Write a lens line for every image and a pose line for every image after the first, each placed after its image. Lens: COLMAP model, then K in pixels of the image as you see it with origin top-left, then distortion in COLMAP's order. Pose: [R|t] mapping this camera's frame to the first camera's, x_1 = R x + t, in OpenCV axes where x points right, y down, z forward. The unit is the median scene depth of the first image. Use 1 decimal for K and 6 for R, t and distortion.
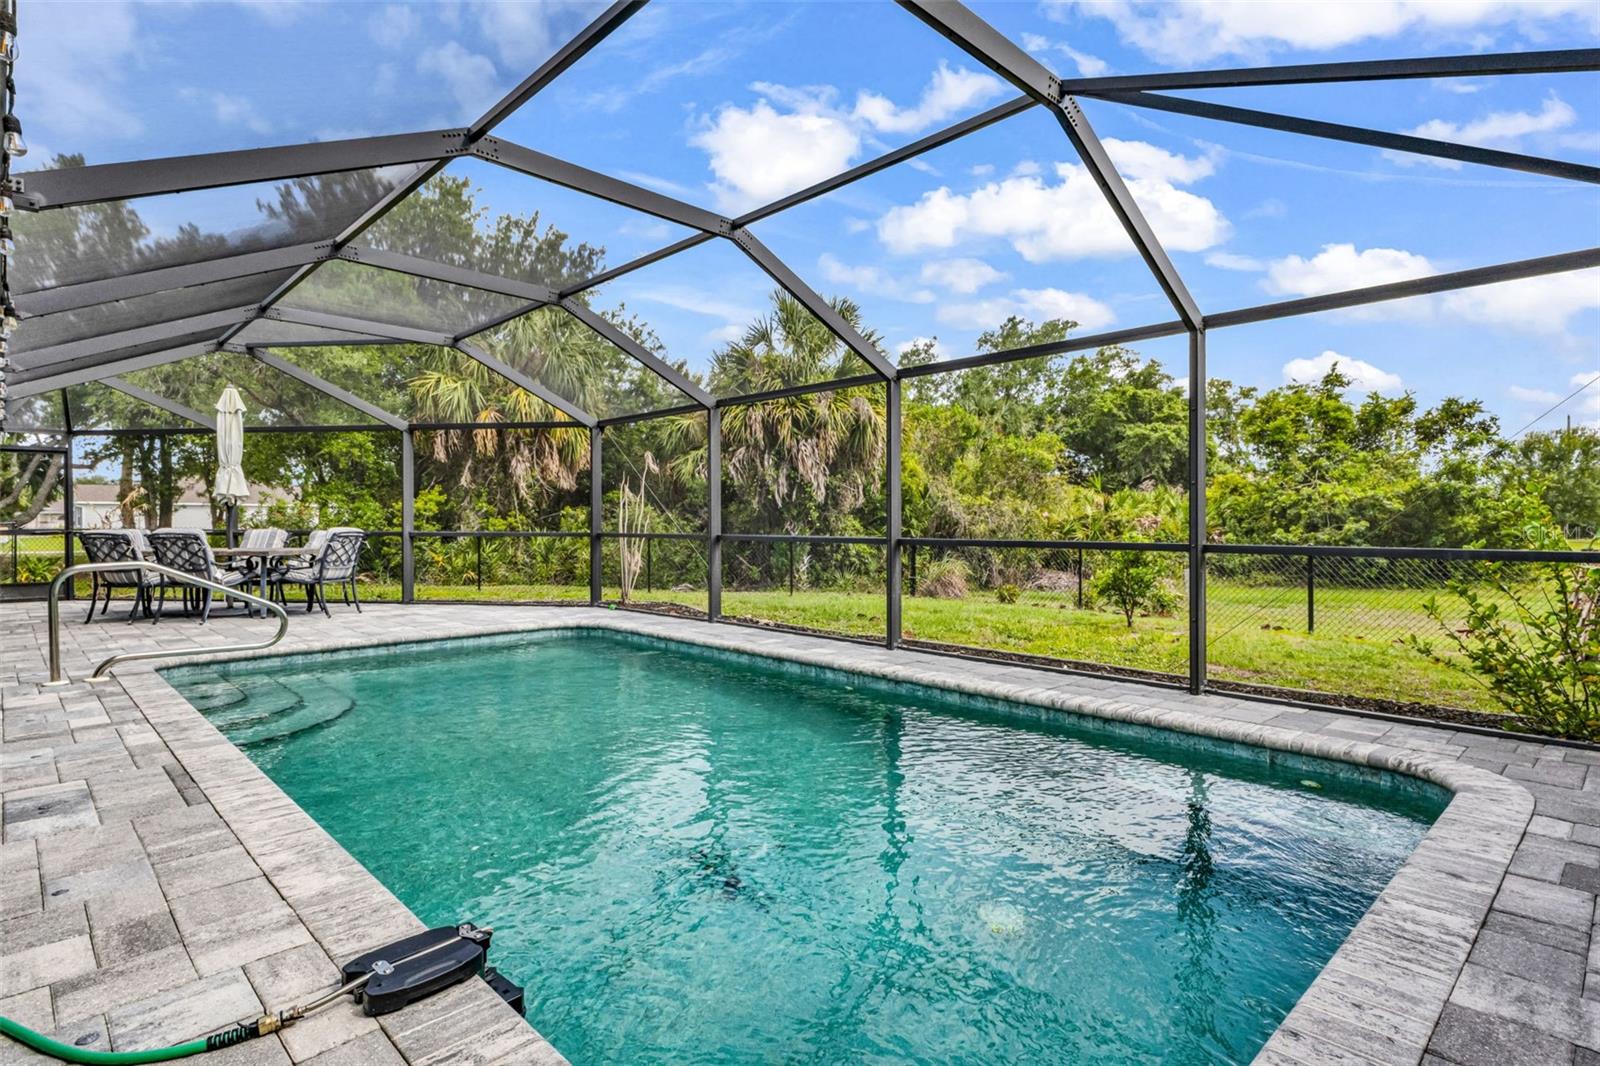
lens RADIAL K [[831.2, 0, 794.8], [0, 831.2, 529.3], [0, 0, 1]] dist [0.018494, 0.000219]
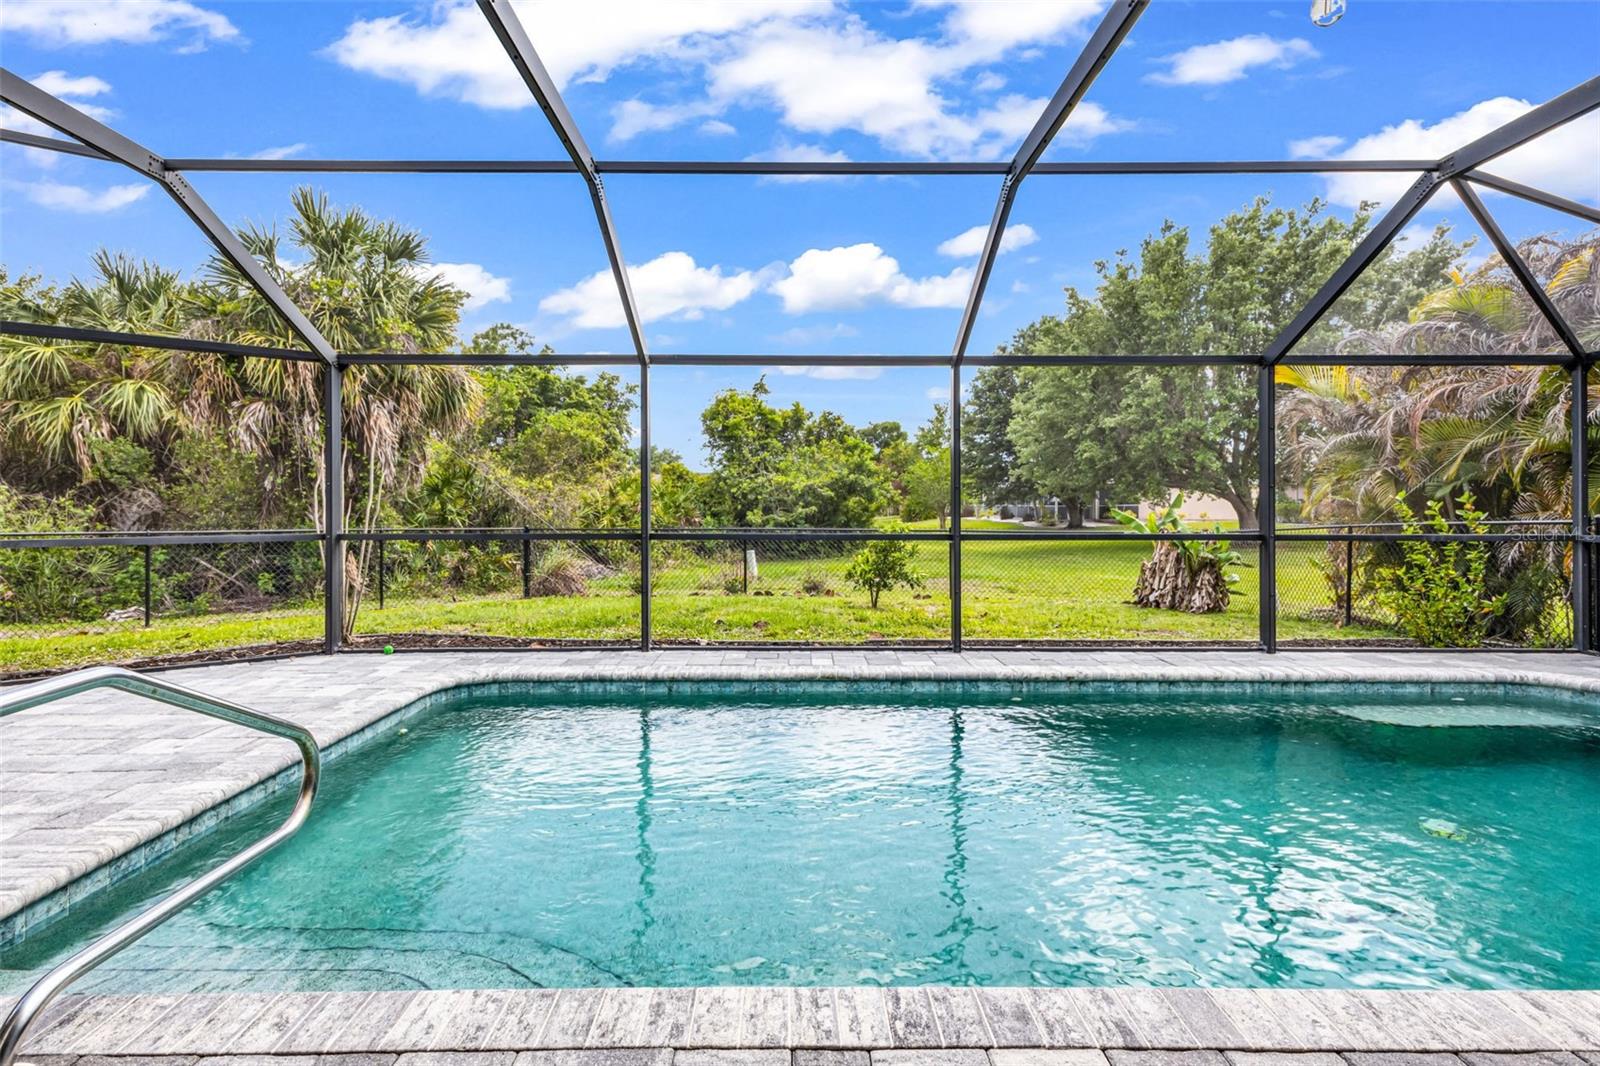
lens RADIAL K [[829.0, 0, 800.0], [0, 829.0, 533.0], [0, 0, 1]] dist [0.019415, -0.000144]
pose [[0.688095, -0.027931, 0.725083, -0.502585], [0.006646, 0.999460, 0.032193, -0.017112], [-0.725591, -0.017333, 0.687908, 0.348183]]
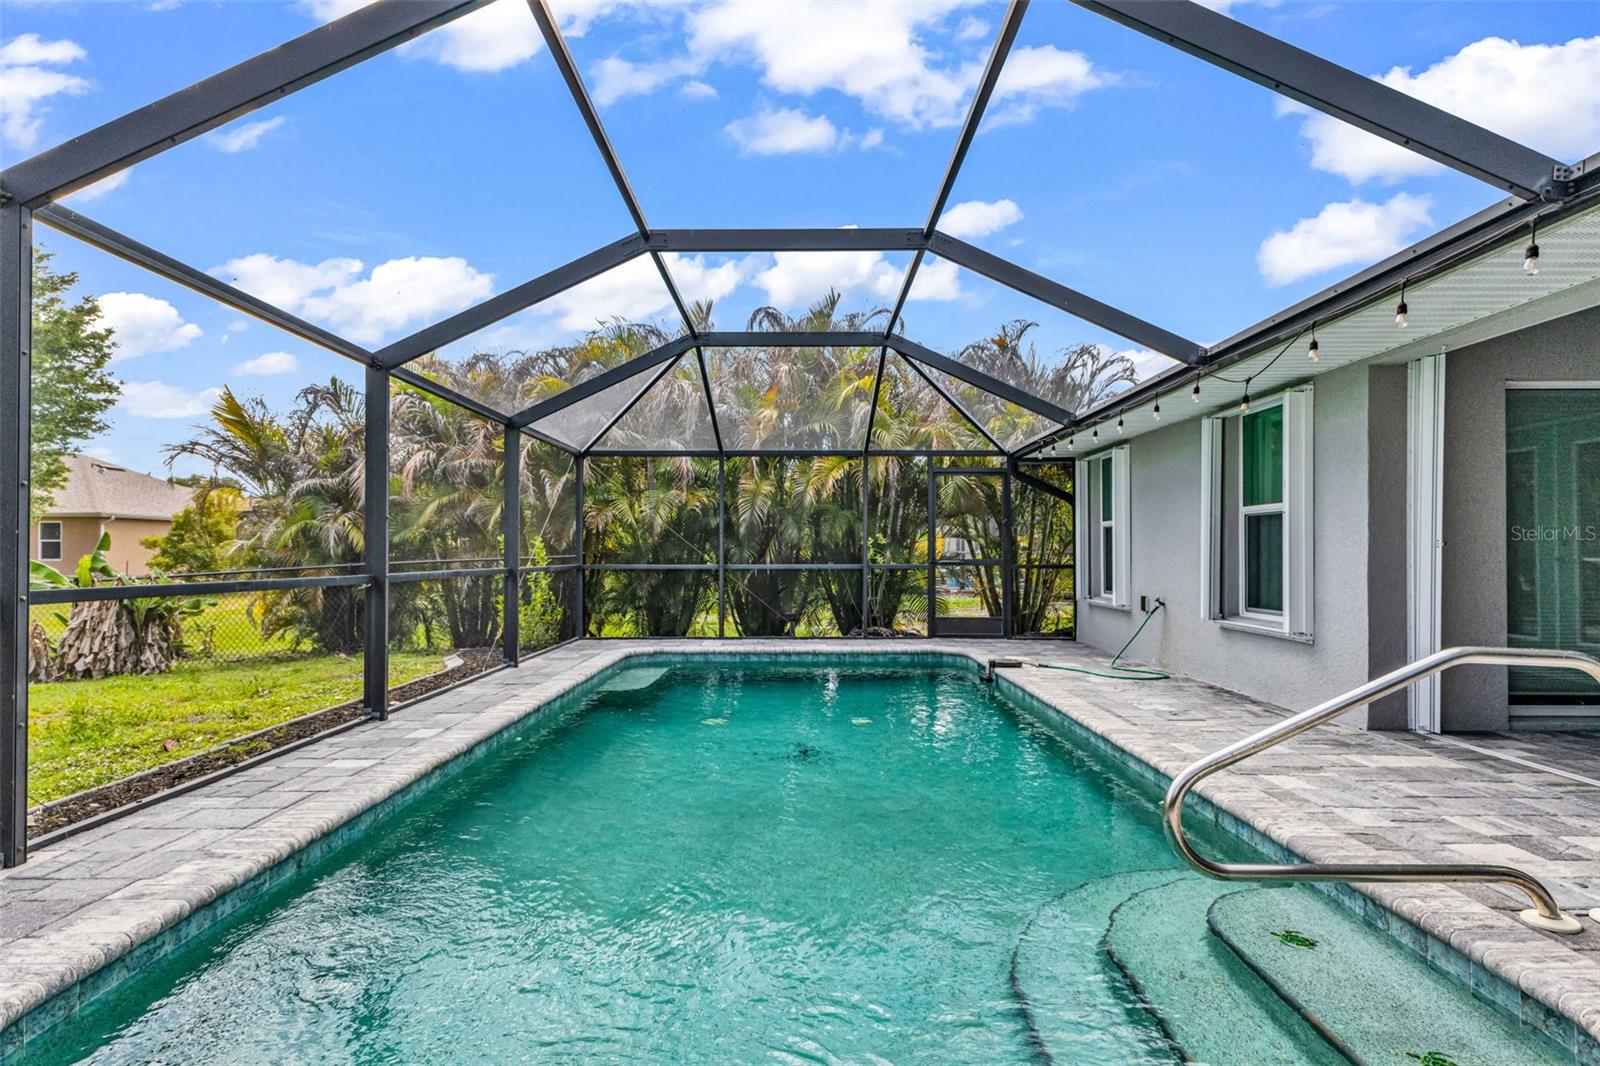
lens RADIAL K [[836.0, 0, 803.3], [0, 836.0, 527.8], [0, 0, 1]] dist [0.024333, 0.000193]
pose [[-0.714454, 0.017728, 0.699458, -0.513577], [0.005543, 0.999791, -0.019679, -0.011219], [-0.699661, -0.010183, -0.714403, 0.938825]]
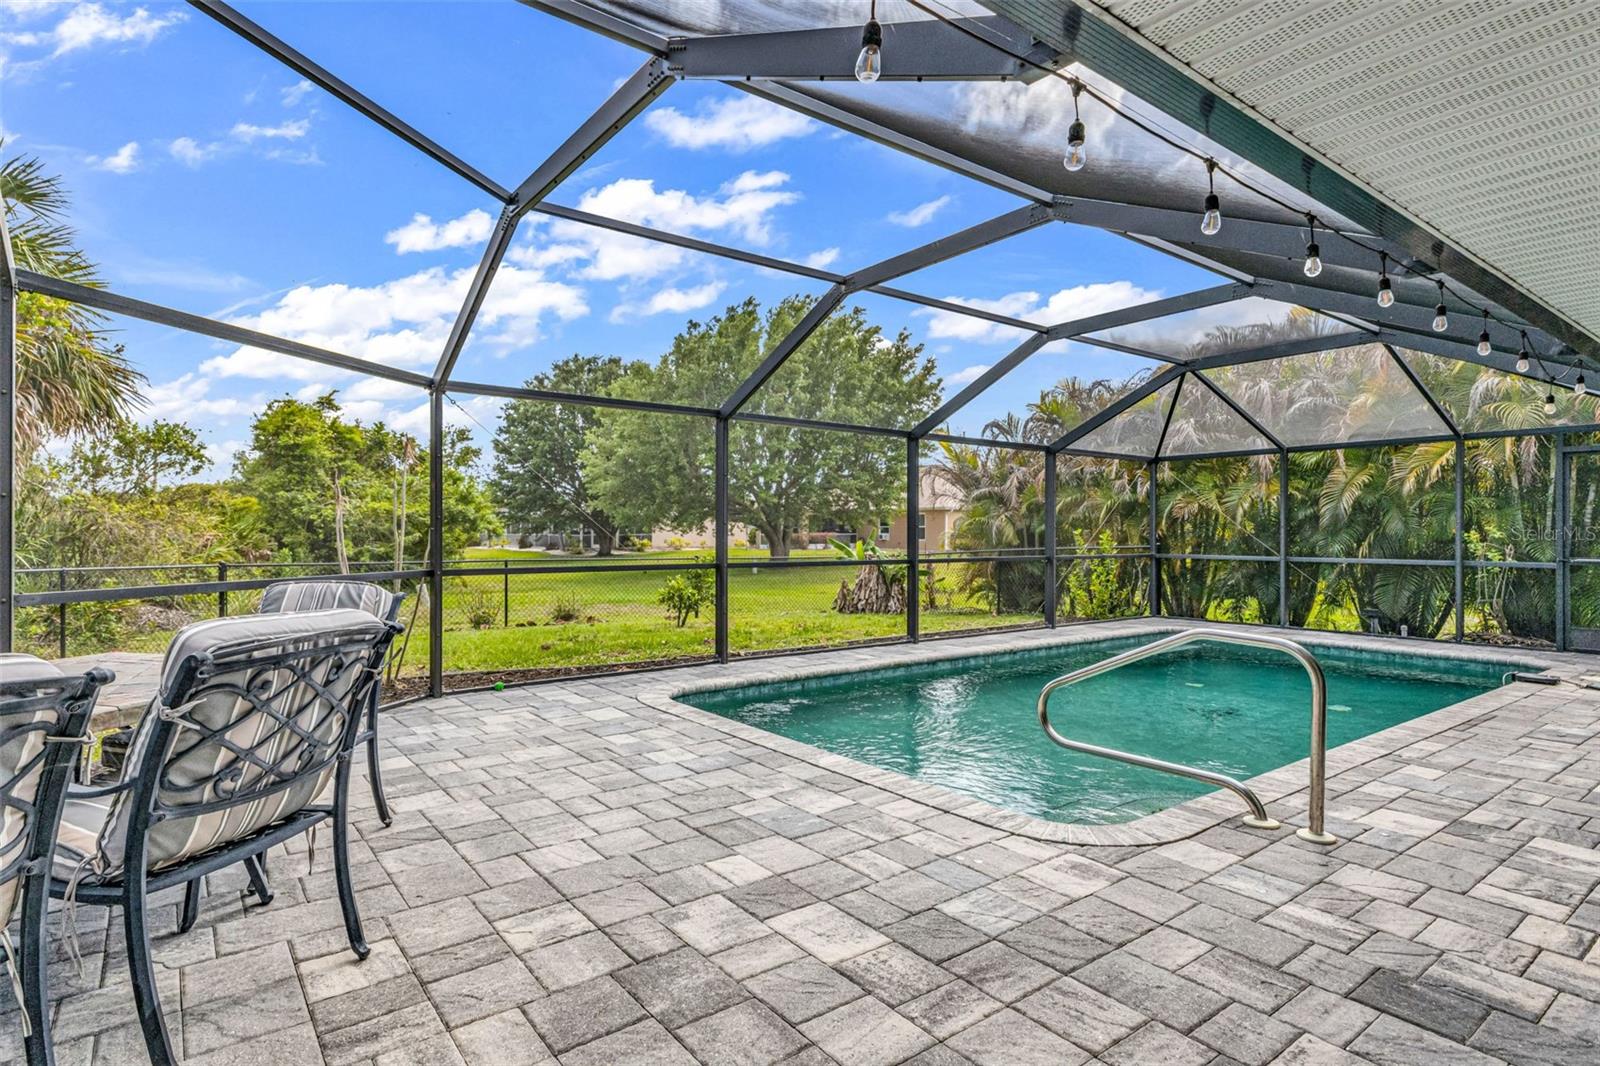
lens RADIAL K [[831.2, 0, 794.8], [0, 831.2, 529.3], [0, 0, 1]] dist [0.018494, 0.000219]
pose [[0.120176, 0.001840, 0.992751, -0.883798], [0.006245, 0.999977, -0.002610, -0.024444], [-0.992733, 0.006513, 0.120161, 0.751435]]
